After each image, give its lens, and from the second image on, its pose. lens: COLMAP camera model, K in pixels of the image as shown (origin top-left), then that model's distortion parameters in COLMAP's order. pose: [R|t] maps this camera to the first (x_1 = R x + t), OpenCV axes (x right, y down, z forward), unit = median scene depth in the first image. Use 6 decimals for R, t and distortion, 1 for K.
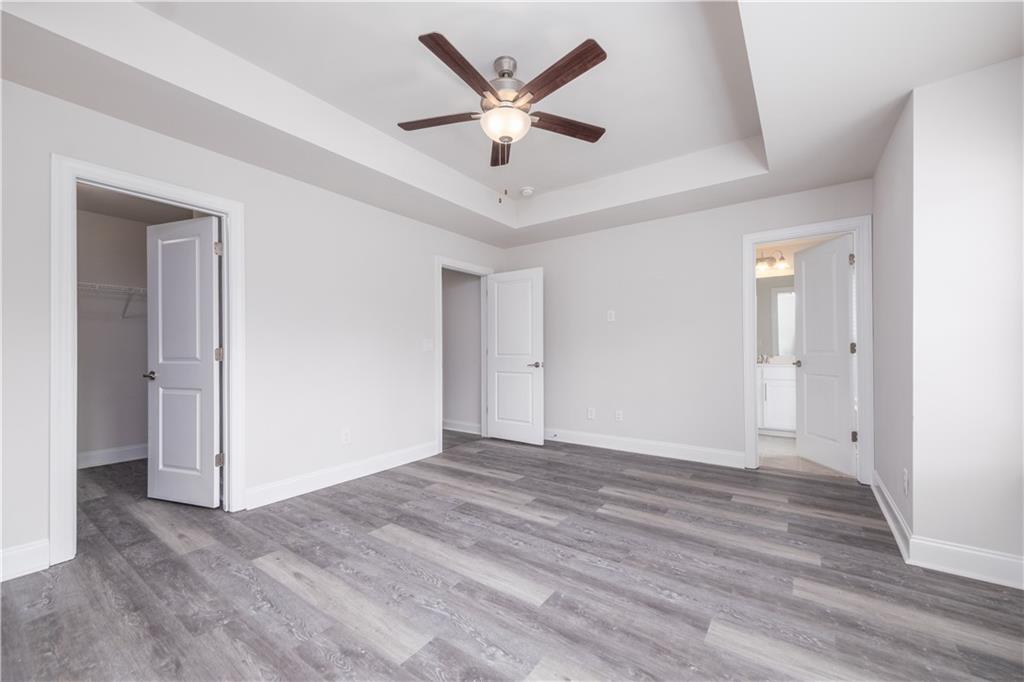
lens RADIAL K [[396.5, 0, 514.3], [0, 396.5, 346.6], [0, 0, 1]] dist [0.000189, 0.000027]
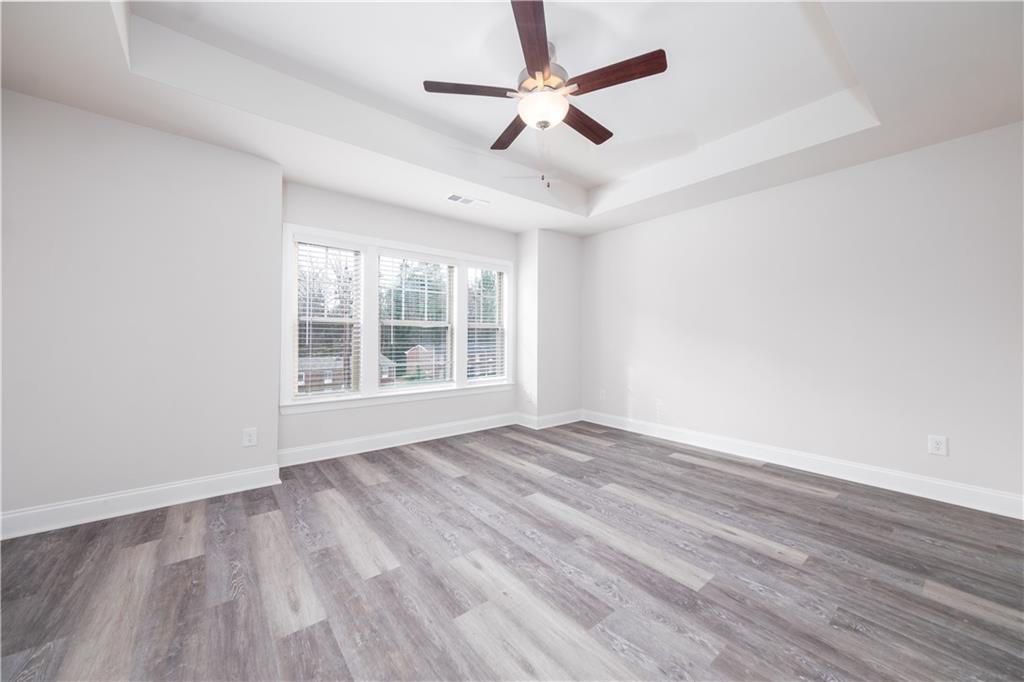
lens RADIAL K [[396.5, 0, 511.9], [0, 396.5, 338.9], [0, 0, 1]] dist [0.000189, 0.000027]
pose [[-0.961910, 0.002243, 0.273358, -0.215756], [0.000344, 0.999975, -0.006993, 0.018306], [-0.273367, -0.006632, -0.961887, 1.972039]]
